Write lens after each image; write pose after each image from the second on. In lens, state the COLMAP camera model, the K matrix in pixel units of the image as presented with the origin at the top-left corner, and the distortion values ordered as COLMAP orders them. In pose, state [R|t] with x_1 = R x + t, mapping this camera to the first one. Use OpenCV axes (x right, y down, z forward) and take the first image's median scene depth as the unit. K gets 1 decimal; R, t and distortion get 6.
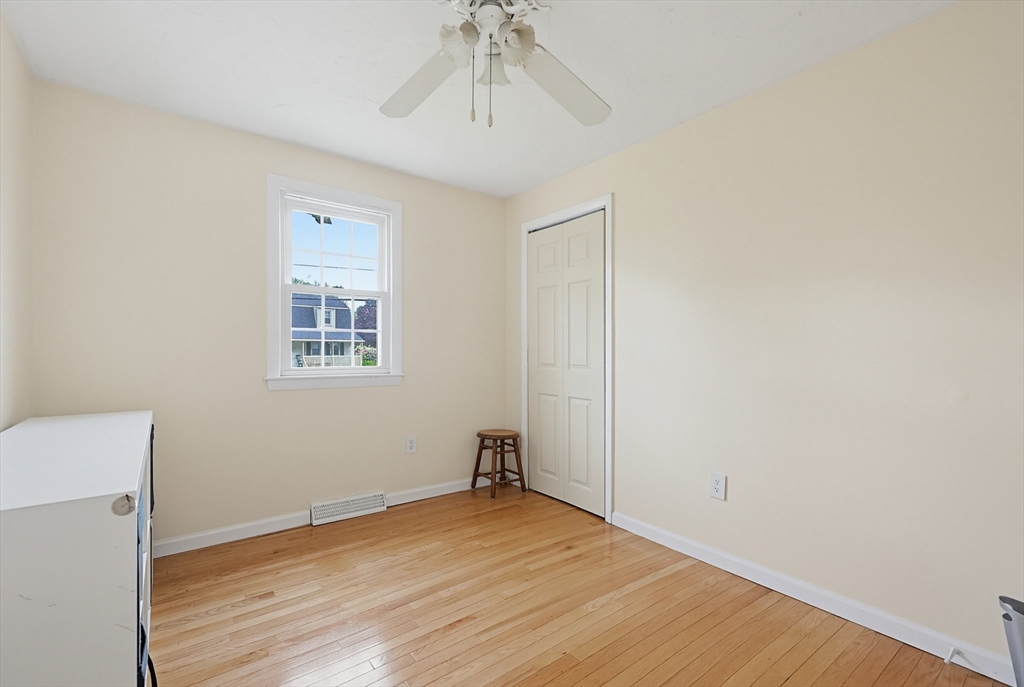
lens RADIAL K [[442.2, 0, 508.9], [0, 442.2, 338.1], [0, 0, 1]] dist [-0.000658, 0.000197]
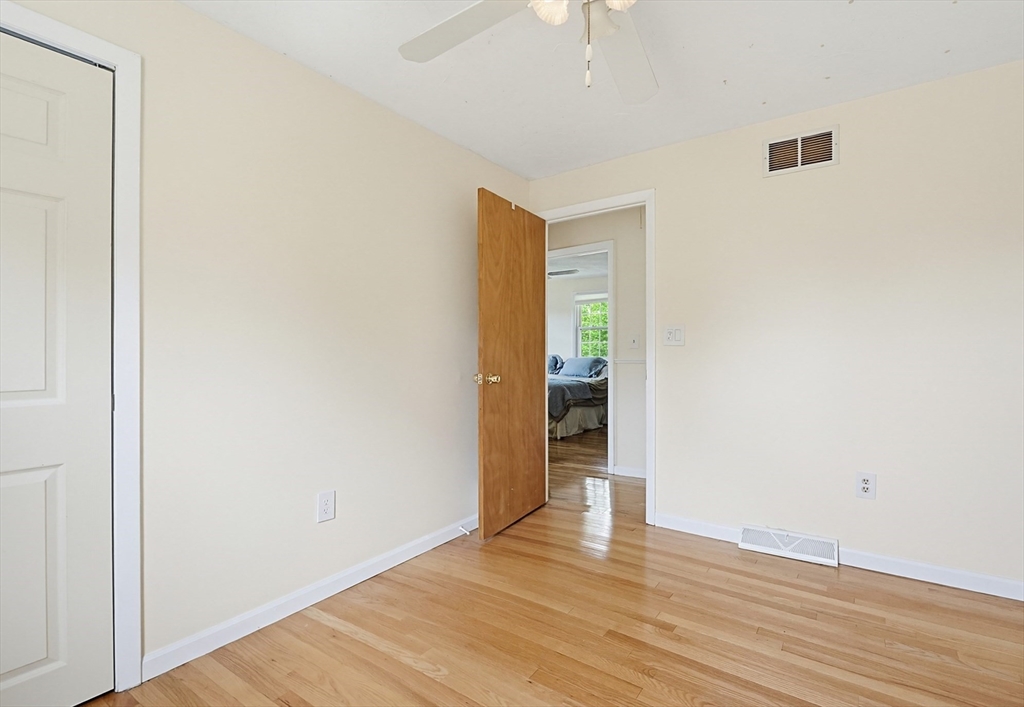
lens RADIAL K [[485.4, 0, 531.0], [0, 485.4, 353.4], [0, 0, 1]] dist [0.000231, 0.000164]
pose [[-0.303375, 0.000469, 0.952871, -0.569269], [-0.005959, 0.999979, -0.002390, 0.031912], [-0.952852, -0.006403, -0.303366, 0.908493]]
